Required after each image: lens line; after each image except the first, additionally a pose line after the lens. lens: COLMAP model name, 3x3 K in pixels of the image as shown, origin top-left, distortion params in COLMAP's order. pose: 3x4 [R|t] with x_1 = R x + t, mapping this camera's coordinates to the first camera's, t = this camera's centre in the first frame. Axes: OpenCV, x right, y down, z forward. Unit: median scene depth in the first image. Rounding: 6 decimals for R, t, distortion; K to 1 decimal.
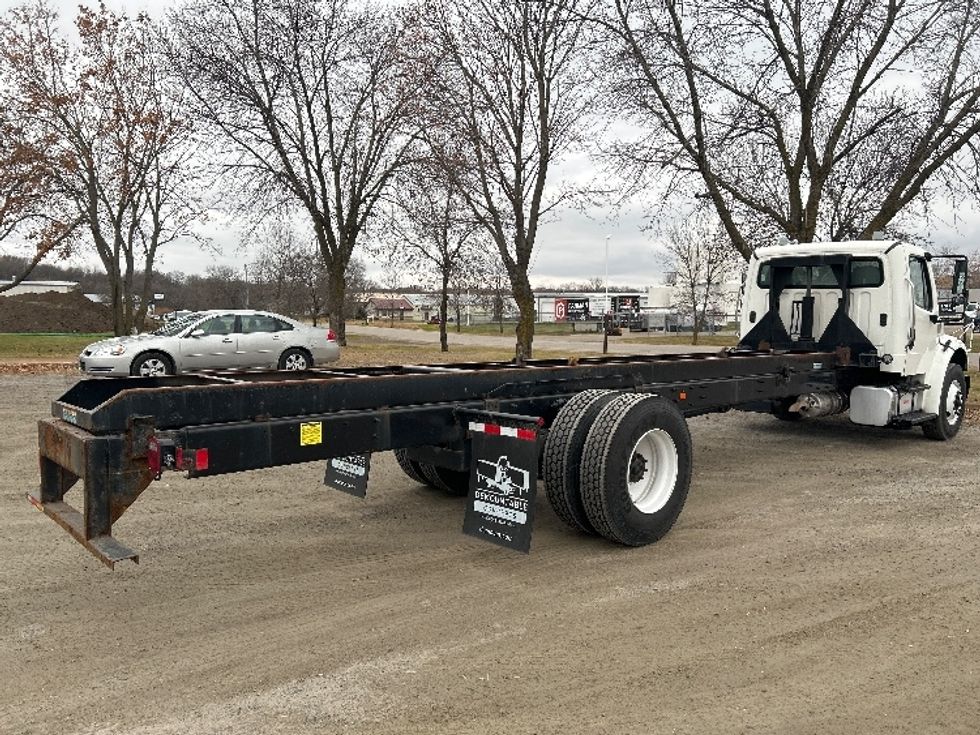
lens RADIAL K [[730.5, 0, 490.0], [0, 730.5, 367.5], [0, 0, 1]] dist [0.114406, -0.191179]
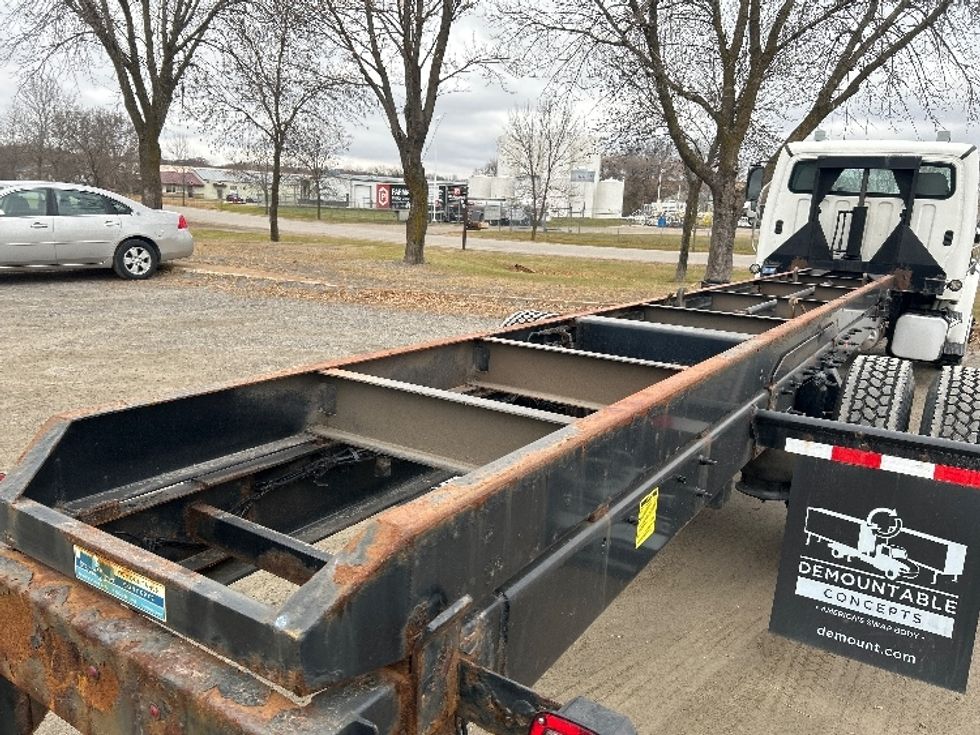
lens RADIAL K [[738.9, 0, 488.1], [0, 738.9, 371.6], [0, 0, 1]] dist [0.060576, -0.082037]
pose [[0.965720, -0.014309, 0.259192, -0.118159], [-0.025684, 0.988314, 0.150255, -0.015912], [-0.258313, -0.151762, 0.954067, 0.163004]]
